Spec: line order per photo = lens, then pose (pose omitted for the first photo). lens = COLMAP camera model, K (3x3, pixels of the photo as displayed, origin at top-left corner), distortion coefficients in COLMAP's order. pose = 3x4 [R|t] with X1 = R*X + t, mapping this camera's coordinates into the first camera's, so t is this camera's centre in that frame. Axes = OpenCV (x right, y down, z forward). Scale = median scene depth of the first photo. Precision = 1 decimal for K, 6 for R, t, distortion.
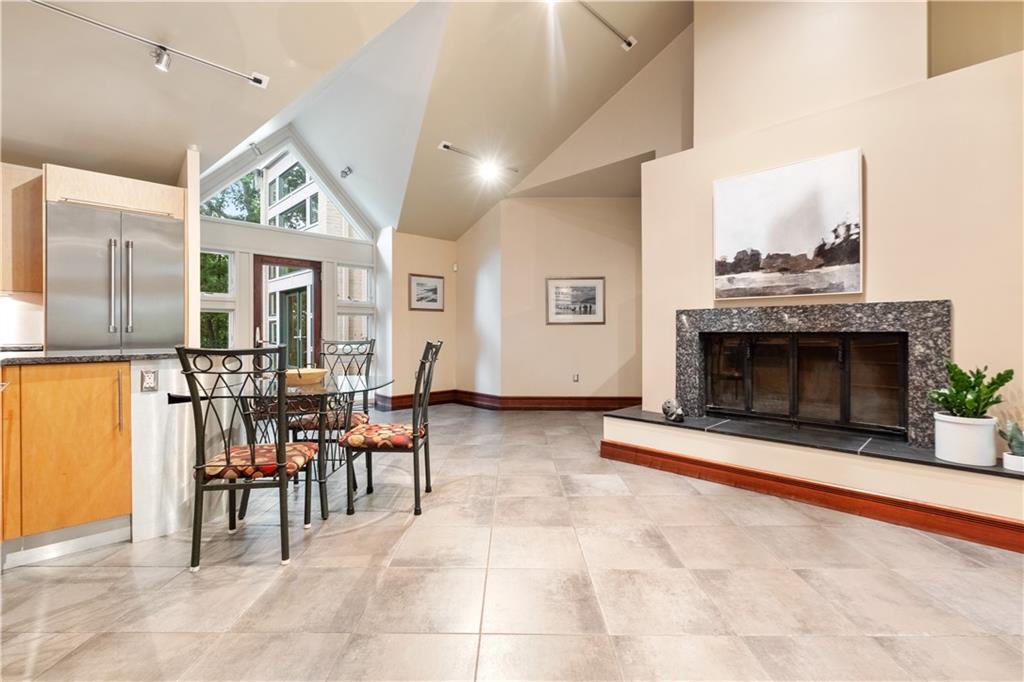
lens RADIAL K [[449.9, 0, 512.0], [0, 449.9, 341.0], [0, 0, 1]] dist [-0.001393, -0.000416]
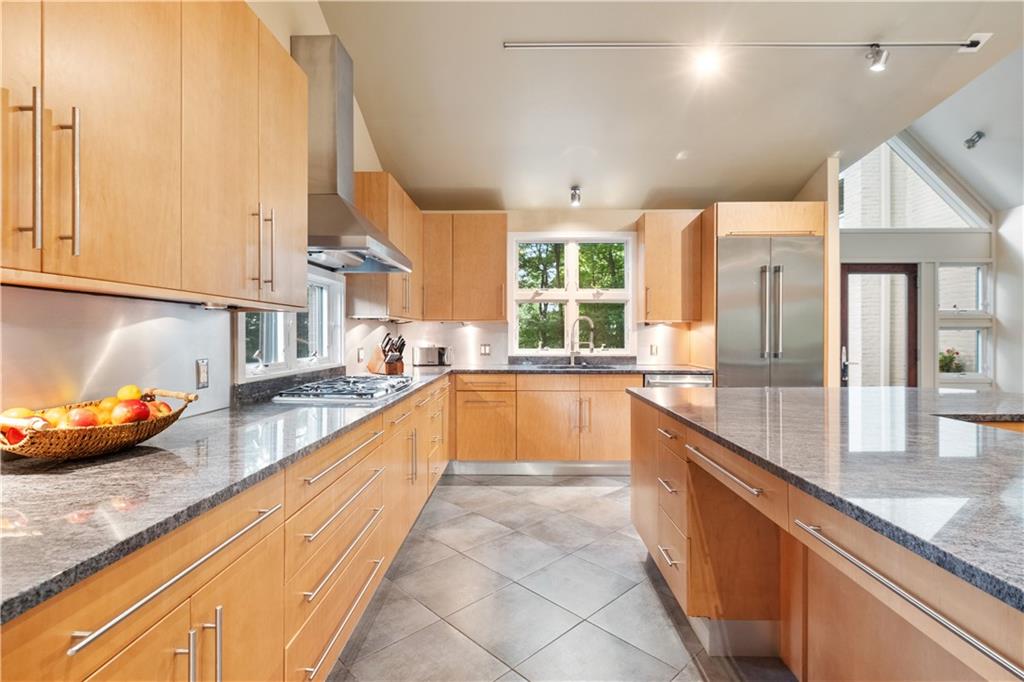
lens RADIAL K [[473.0, 0, 512.0], [0, 473.0, 341.0], [0, 0, 1]] dist [-0.000055, -0.000045]
pose [[0.704724, 0.009439, -0.709419, -0.490293], [-0.011512, 0.999932, 0.001868, -0.048672], [0.709389, 0.006851, 0.704784, -0.132365]]
